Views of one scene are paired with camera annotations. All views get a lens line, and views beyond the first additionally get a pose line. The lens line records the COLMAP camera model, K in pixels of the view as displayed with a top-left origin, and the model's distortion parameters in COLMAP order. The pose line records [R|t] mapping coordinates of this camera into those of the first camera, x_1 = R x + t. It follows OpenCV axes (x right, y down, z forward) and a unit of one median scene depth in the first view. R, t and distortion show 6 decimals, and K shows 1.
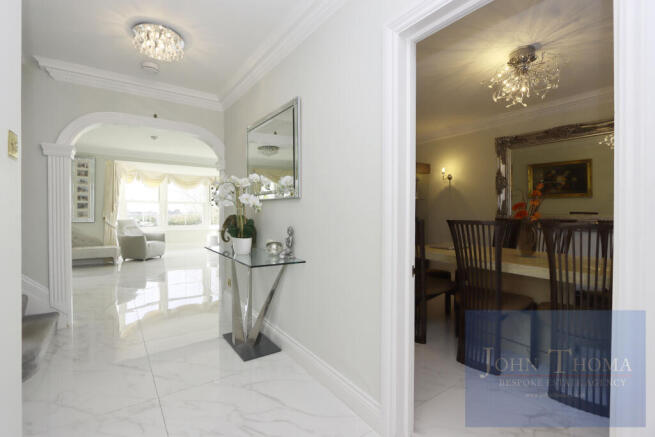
lens RADIAL K [[310.5, 0, 325.8], [0, 310.5, 213.3], [0, 0, 1]] dist [-0.001490, -0.000061]
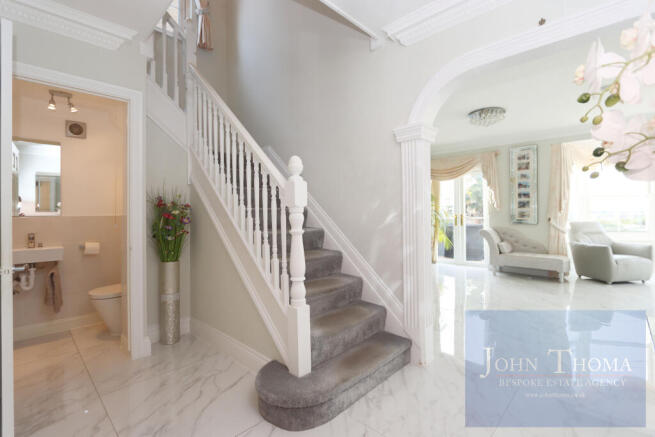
lens RADIAL K [[301.4, 0, 326.2], [0, 301.4, 211.4], [0, 0, 1]] dist [-0.015223, 0.000396]
pose [[0.186683, -0.011233, -0.982356, -0.073311], [0.005154, 0.999932, -0.010454, 0.000460], [0.982407, -0.003111, 0.186728, 0.295695]]
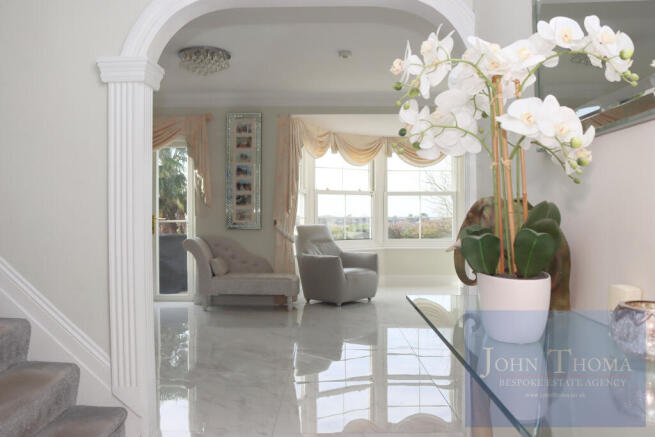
lens RADIAL K [[583.5, 0, 327.5], [0, 583.5, 218.5], [0, 0, 1]] dist [-0.140913, 0.006884]
pose [[0.817555, -0.004017, -0.575837, -0.049506], [0.001886, 0.999989, -0.004298, 0.013129], [0.575848, 0.002428, 0.817553, 0.212770]]
